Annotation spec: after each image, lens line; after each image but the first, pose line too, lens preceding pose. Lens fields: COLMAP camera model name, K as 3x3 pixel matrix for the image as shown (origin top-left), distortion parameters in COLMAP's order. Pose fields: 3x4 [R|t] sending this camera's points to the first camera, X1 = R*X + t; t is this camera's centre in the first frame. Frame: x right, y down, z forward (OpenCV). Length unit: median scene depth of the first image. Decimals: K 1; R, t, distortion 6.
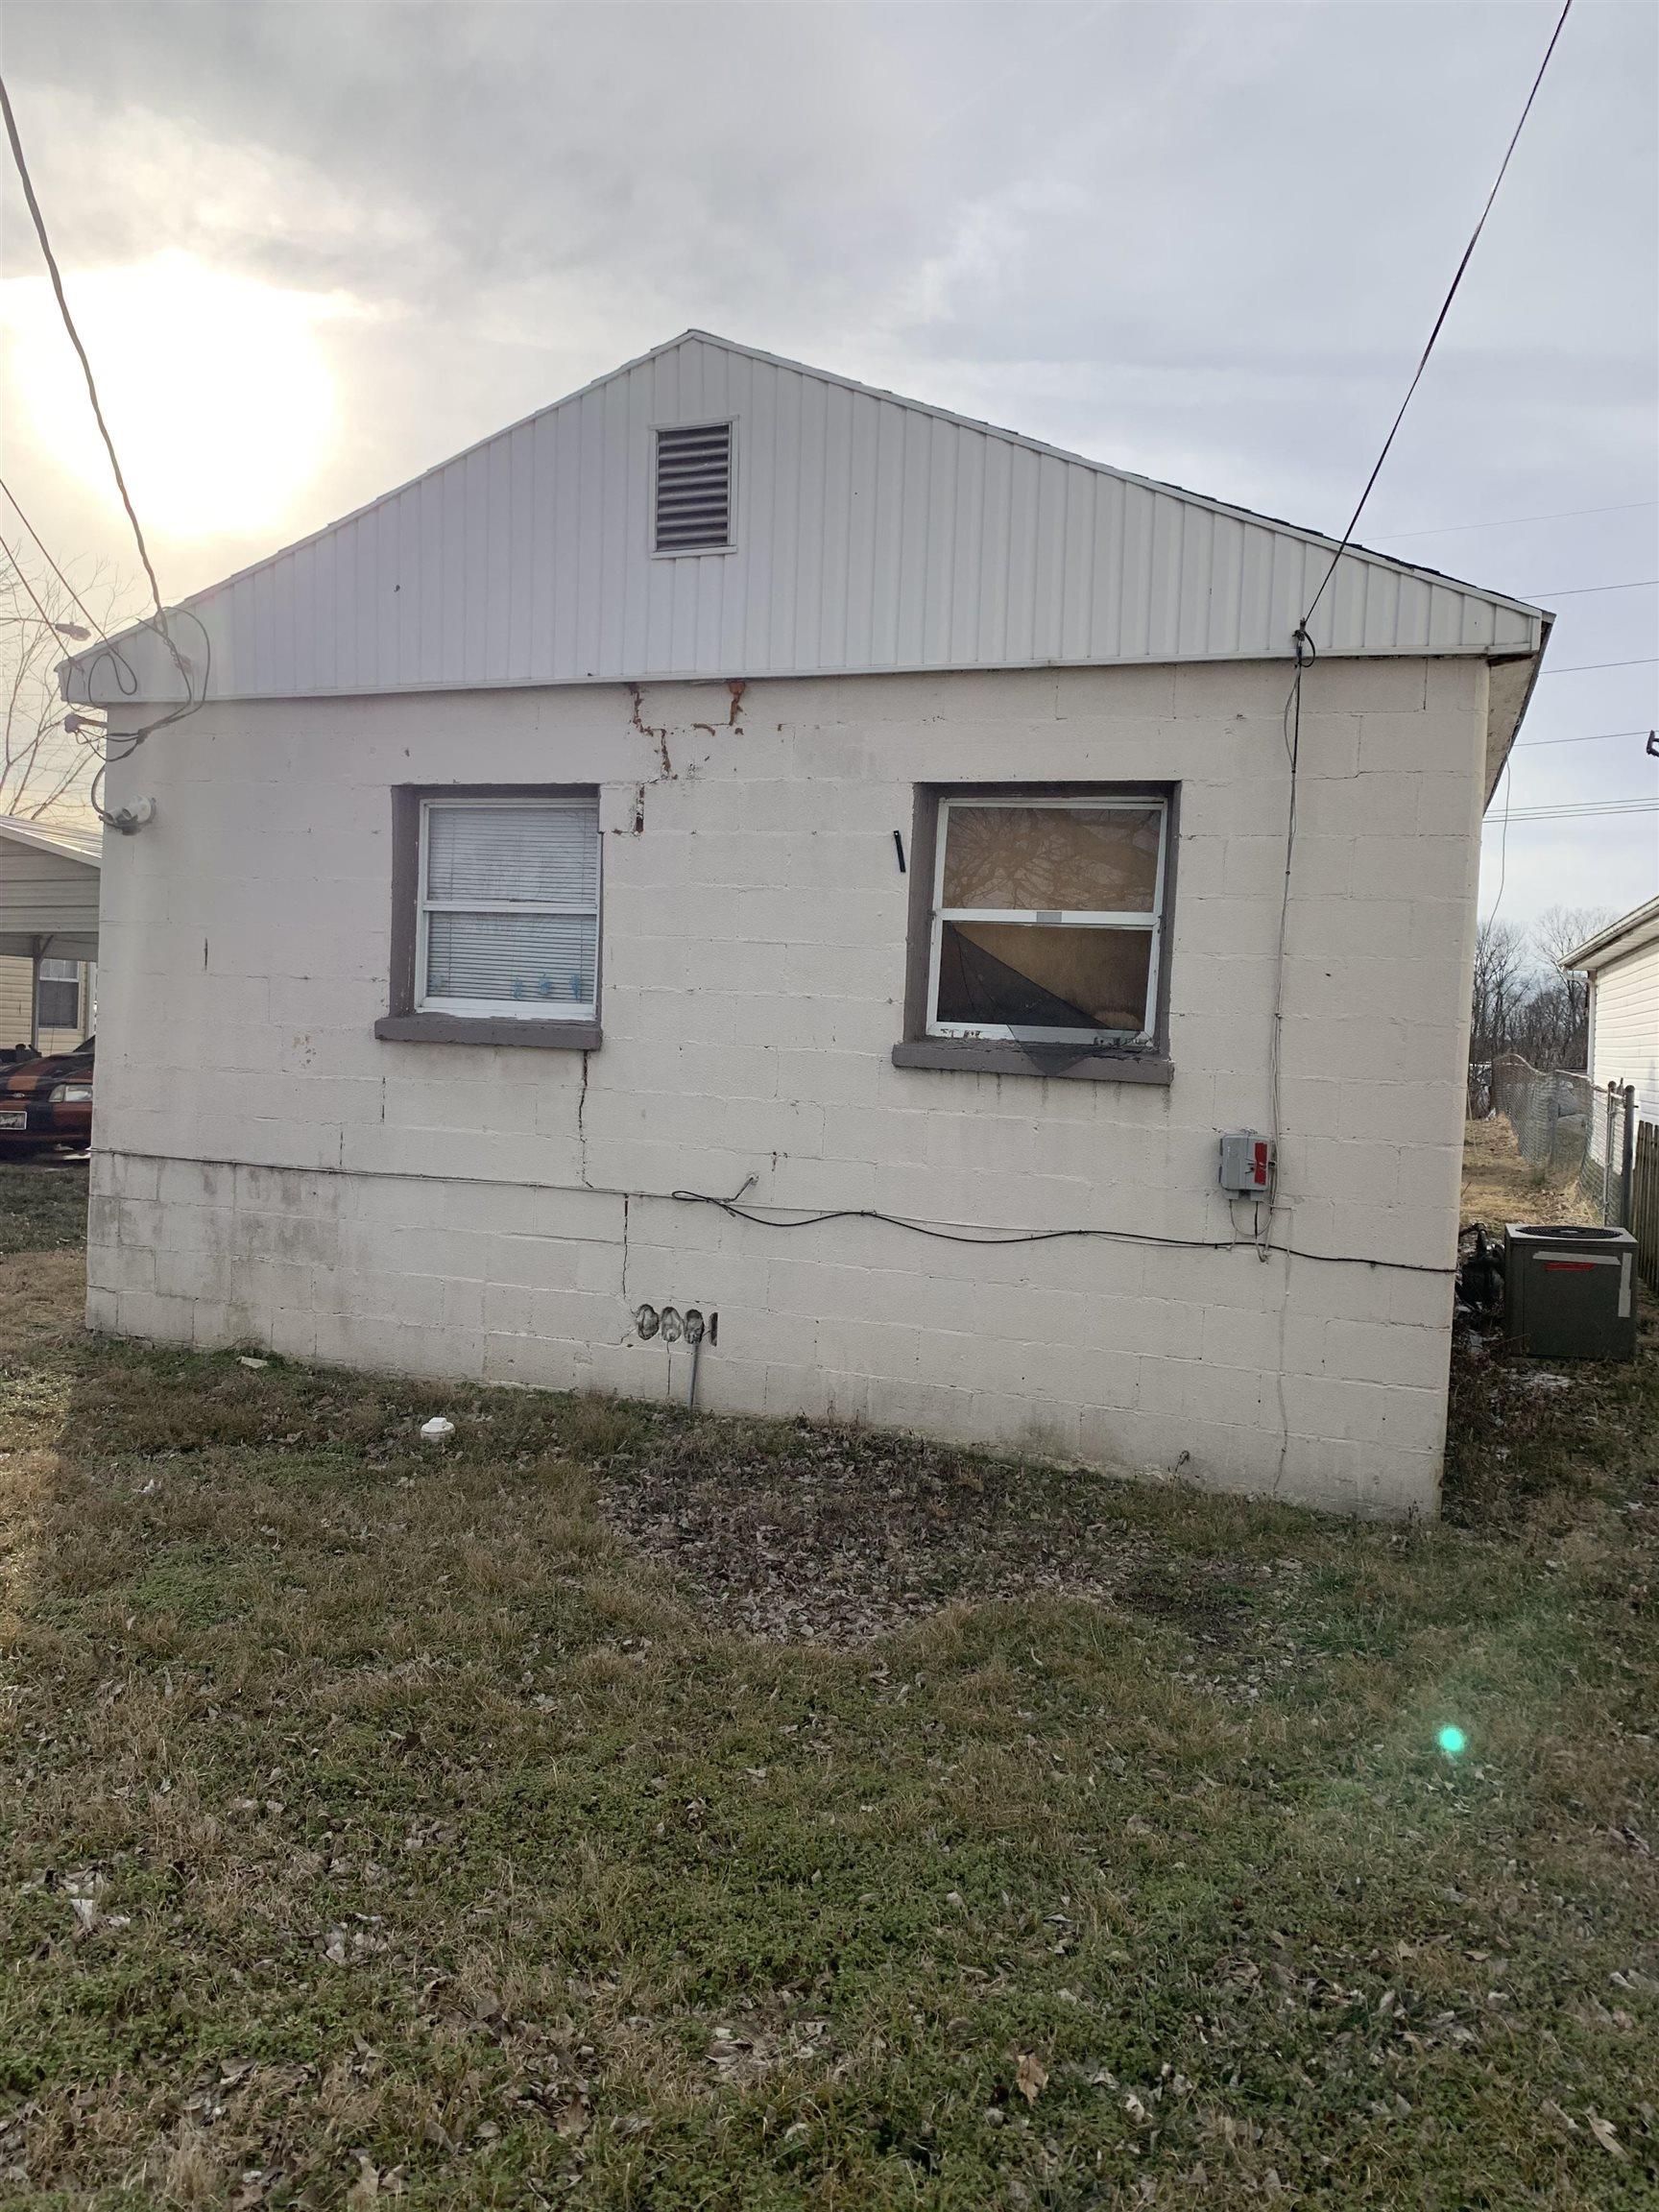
lens RADIAL K [[1712.7, 0, 816.8], [0, 1712.7, 1100.8], [0, 0, 1]] dist [0.025343, -0.007680]
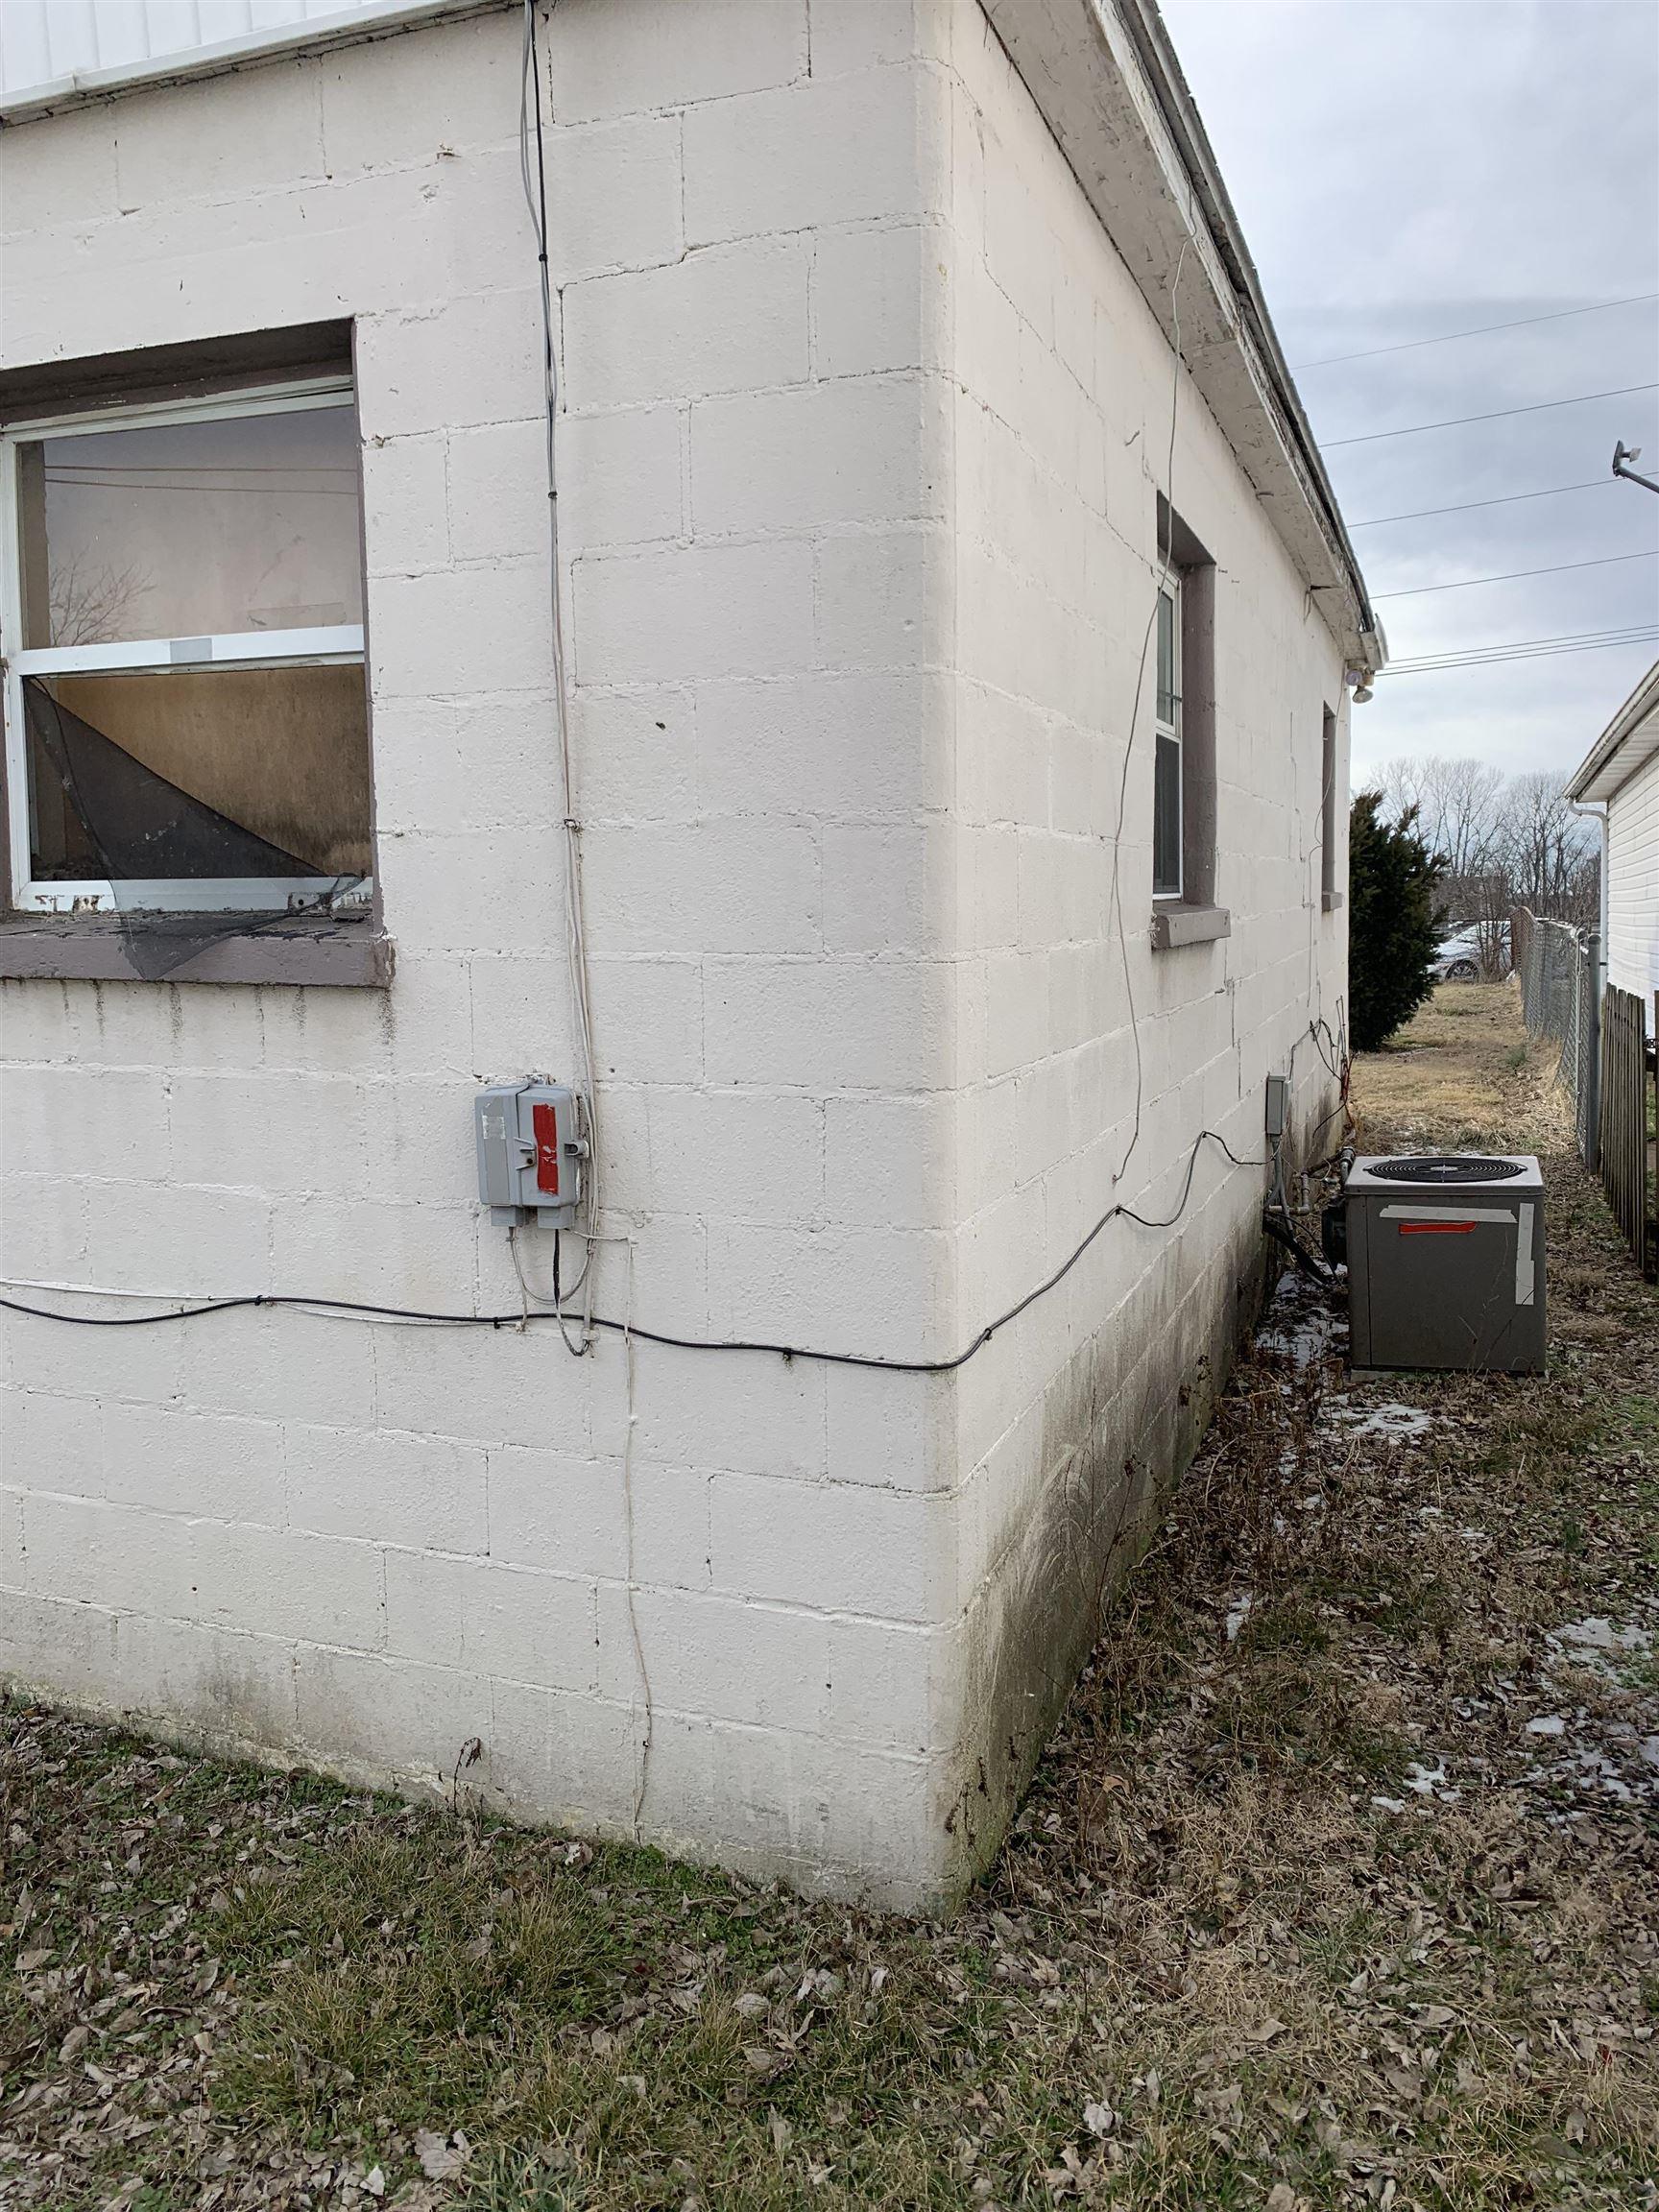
lens RADIAL K [[1712.7, 0, 837.7], [0, 1712.7, 1109.2], [0, 0, 1]] dist [0.025343, -0.007680]
pose [[0.998287, -0.052239, -0.026351, 0.336662], [0.053835, 0.996498, 0.063986, 0.000780], [0.022917, -0.065295, 0.997603, 0.523874]]
